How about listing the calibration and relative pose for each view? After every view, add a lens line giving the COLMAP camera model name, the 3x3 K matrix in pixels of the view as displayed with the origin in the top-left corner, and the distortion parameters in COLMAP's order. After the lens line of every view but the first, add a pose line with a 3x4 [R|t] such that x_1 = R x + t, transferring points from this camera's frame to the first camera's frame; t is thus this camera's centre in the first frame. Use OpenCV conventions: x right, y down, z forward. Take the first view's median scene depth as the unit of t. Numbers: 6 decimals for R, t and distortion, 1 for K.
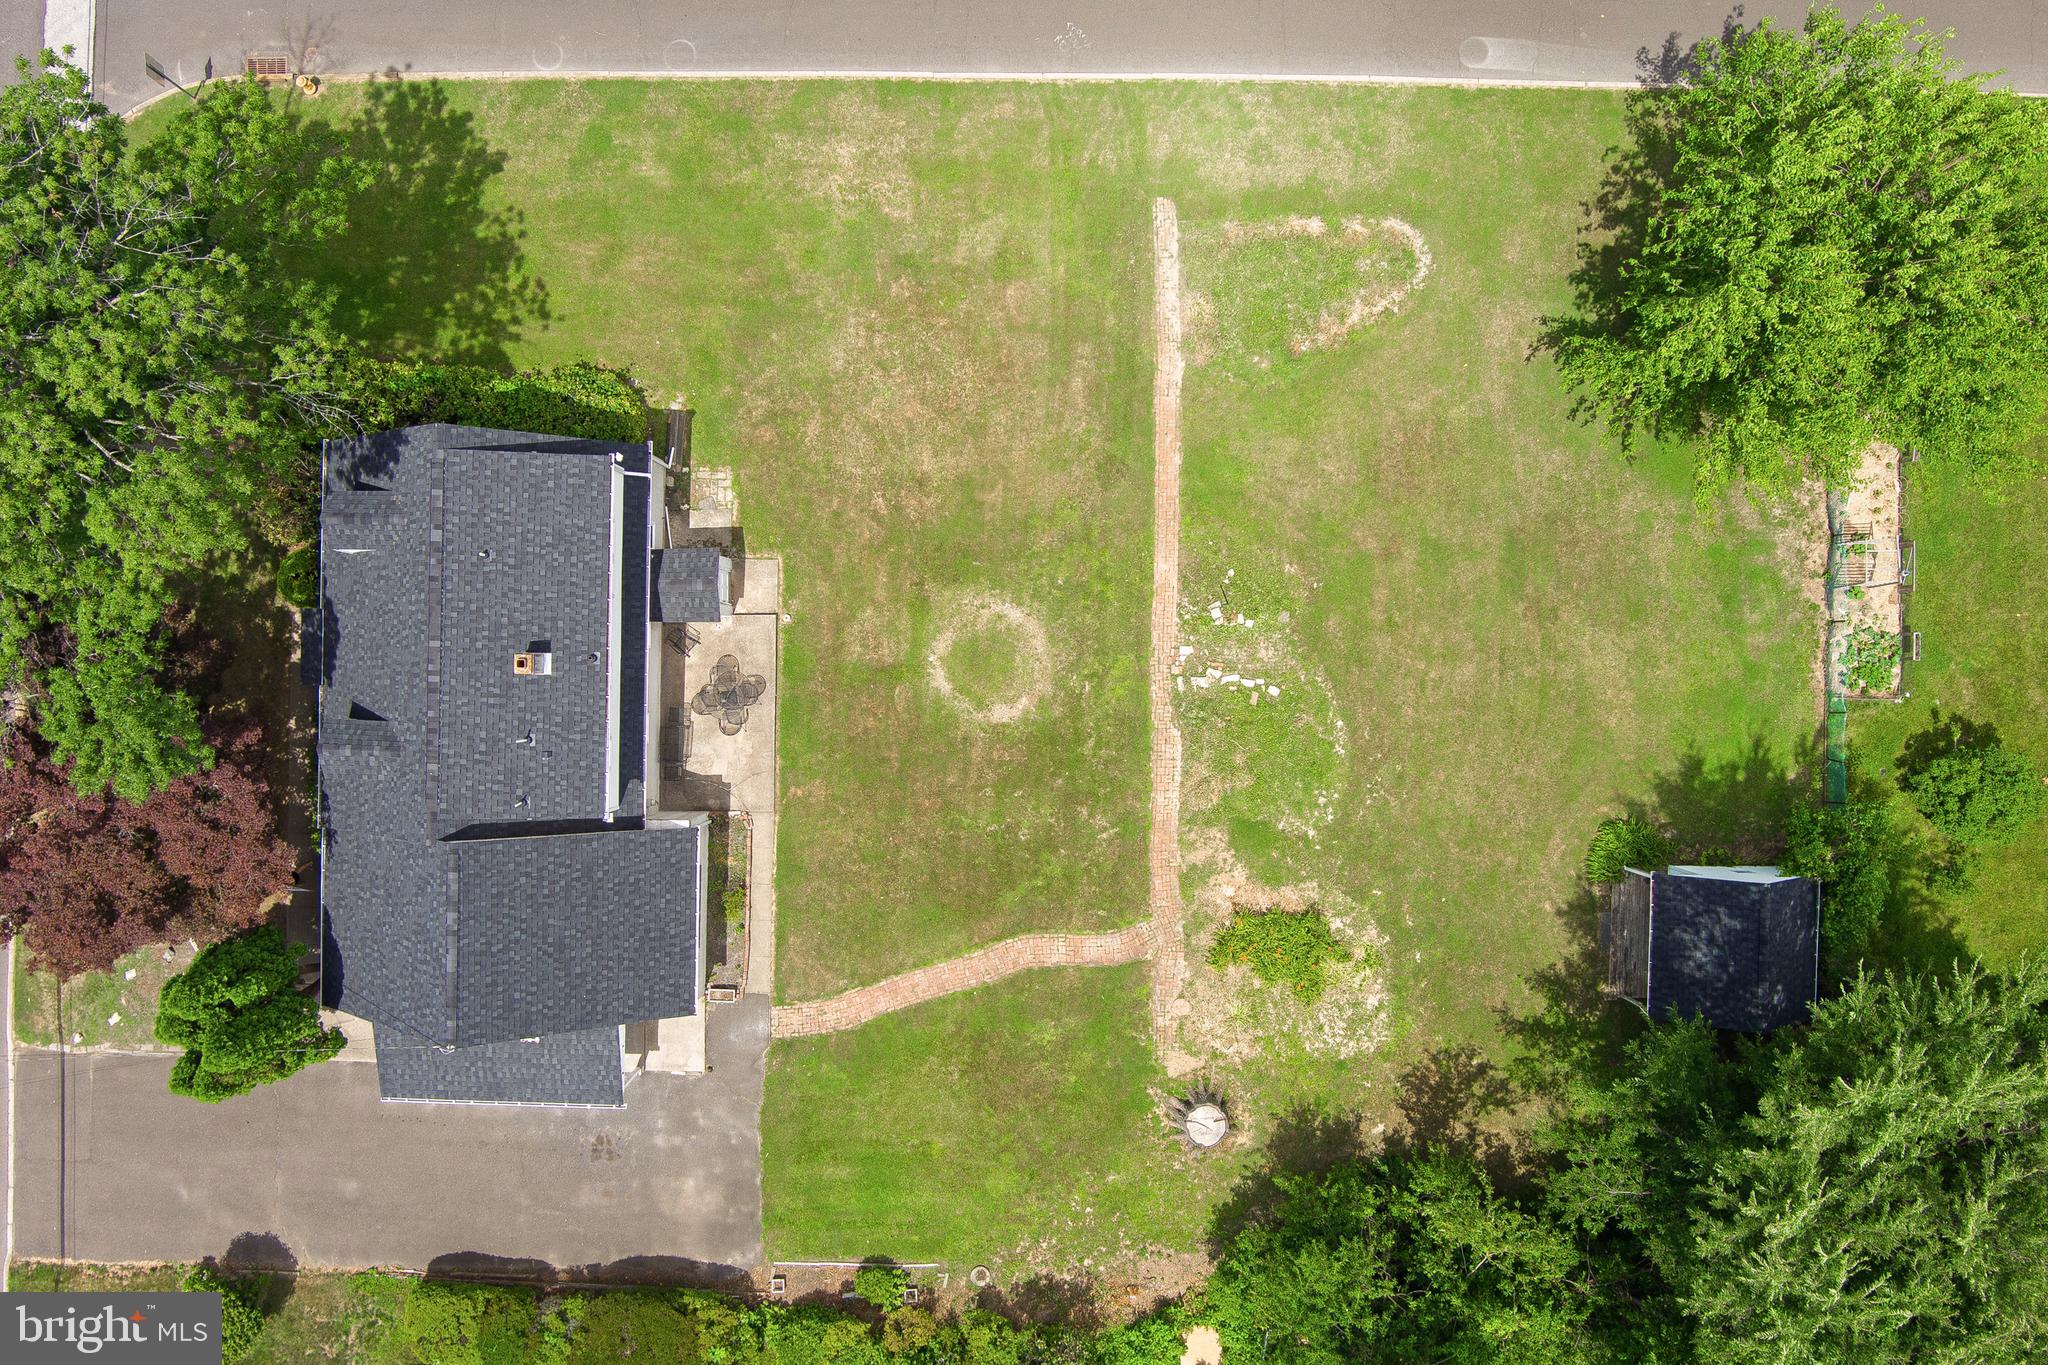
lens RADIAL K [[1650.5, 0, 1023.6], [0, 1650.5, 679.8], [0, 0, 1]] dist [-0.073084, 0.020215]
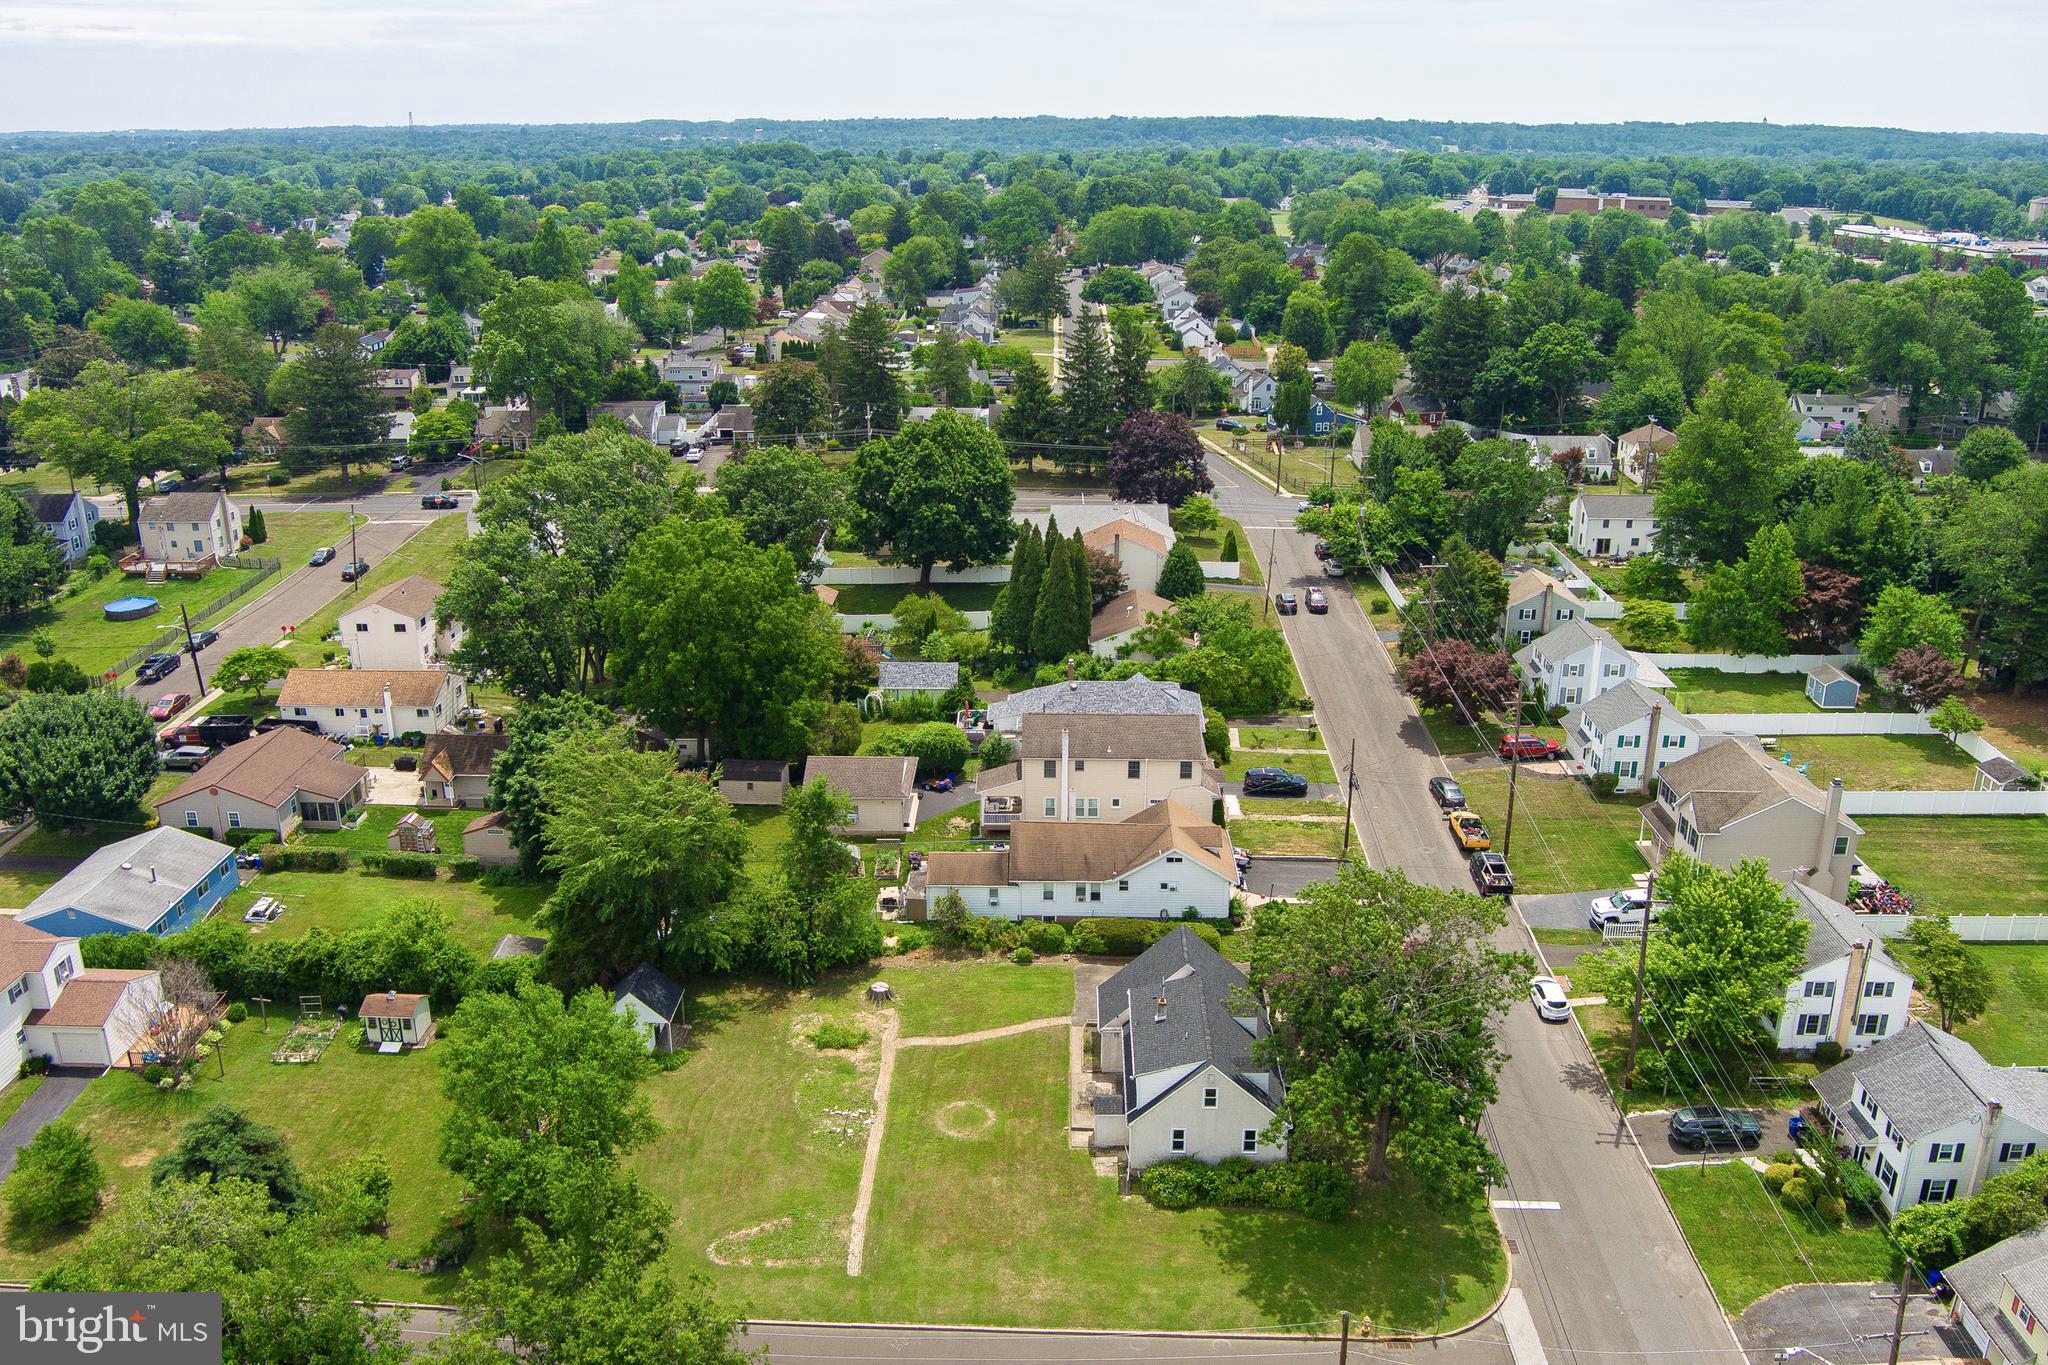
lens RADIAL K [[1650.5, 0, 1023.6], [0, 1650.5, 679.8], [0, 0, 1]] dist [-0.073084, 0.020215]
pose [[-0.999919, -0.001457, 0.012646, -0.117105], [0.012406, -0.334230, 0.942410, -1.730967], [0.002853, 0.942490, 0.334221, -0.174578]]
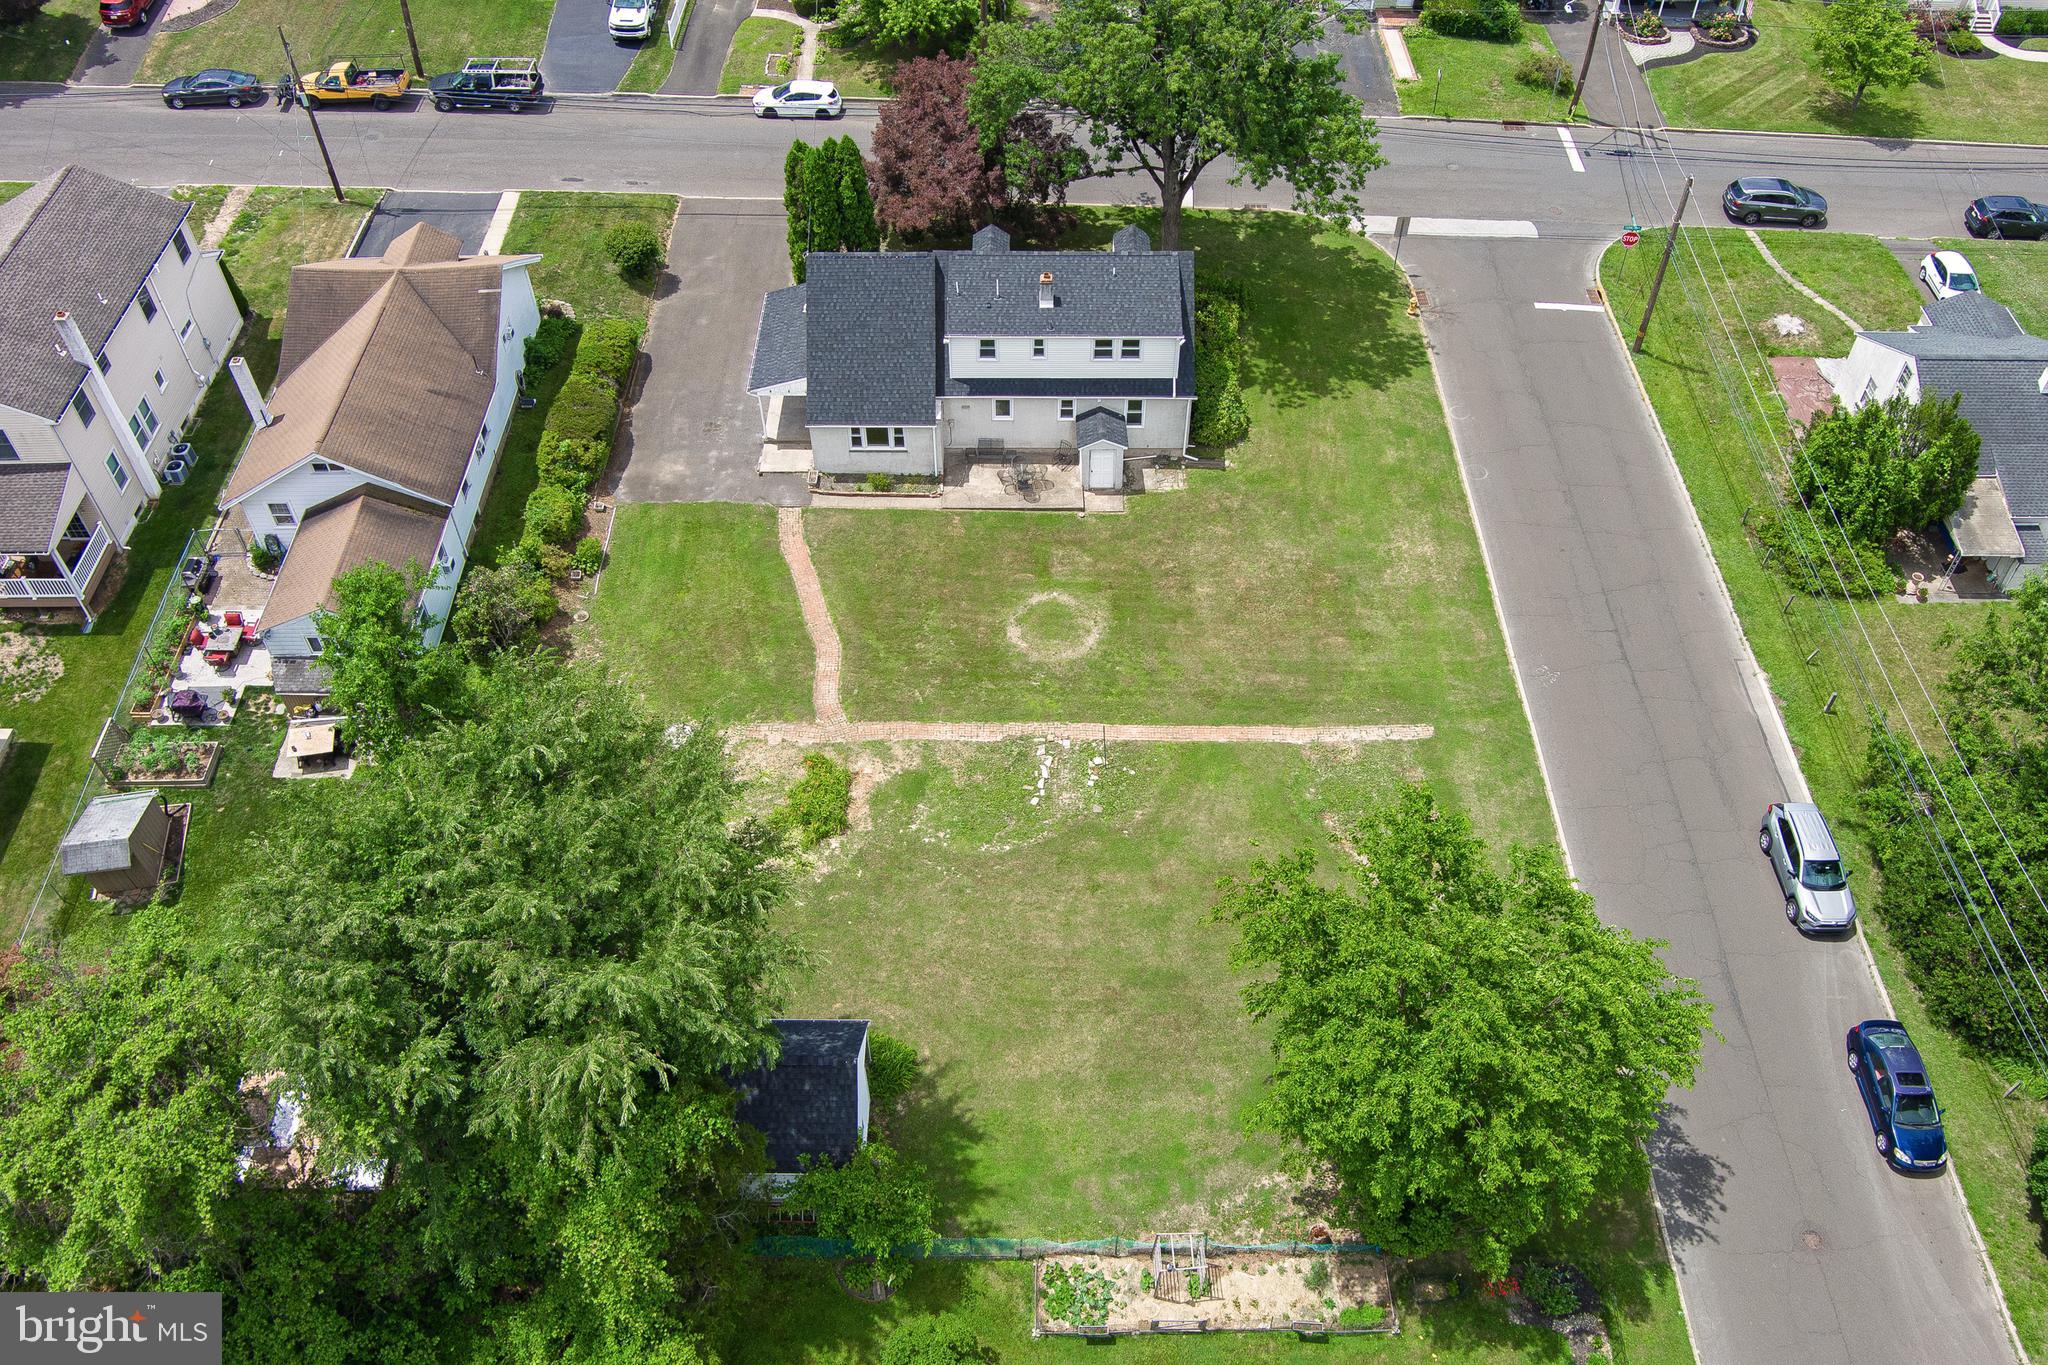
lens RADIAL K [[1650.5, 0, 1023.6], [0, 1650.5, 679.8], [0, 0, 1]] dist [-0.073084, 0.020215]
pose [[0.011666, 0.749555, -0.661839, 0.879439], [-0.999929, 0.007041, -0.009651, 0.025676], [-0.002574, 0.661905, 0.749584, 0.052465]]
